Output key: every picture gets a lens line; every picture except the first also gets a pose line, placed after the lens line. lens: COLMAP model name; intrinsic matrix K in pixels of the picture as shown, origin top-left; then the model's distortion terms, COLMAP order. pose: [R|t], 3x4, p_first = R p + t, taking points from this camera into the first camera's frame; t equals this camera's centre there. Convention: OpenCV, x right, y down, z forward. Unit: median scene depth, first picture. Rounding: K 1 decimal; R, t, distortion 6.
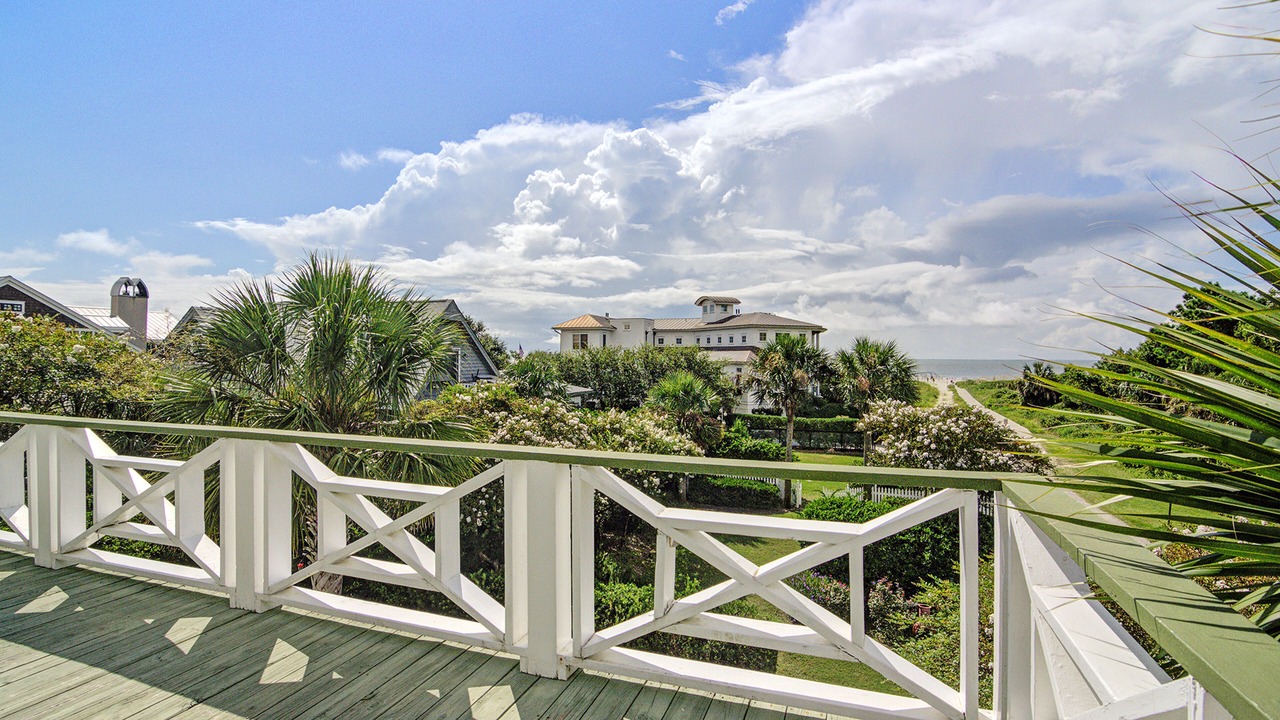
lens RADIAL K [[634.8, 0, 634.7], [0, 634.8, 313.4], [0, 0, 1]] dist [-0.027598, -0.000894]
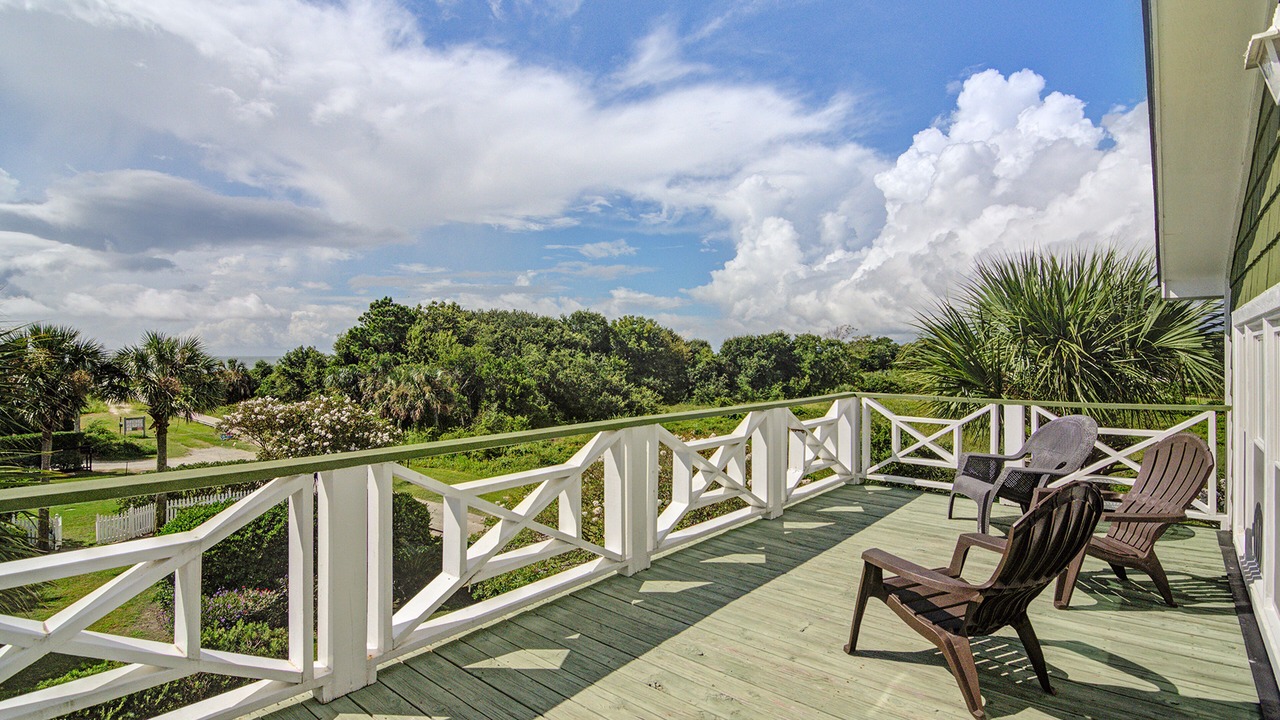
lens RADIAL K [[615.3, 0, 640.0], [0, 615.3, 360.0], [0, 0, 1]] dist [-0.026076, -0.000546]
pose [[0.335526, -0.007519, 0.942001, -0.246136], [-0.069342, 0.997058, 0.032657, 0.002405], [-0.939475, -0.076278, 0.334017, 0.087409]]
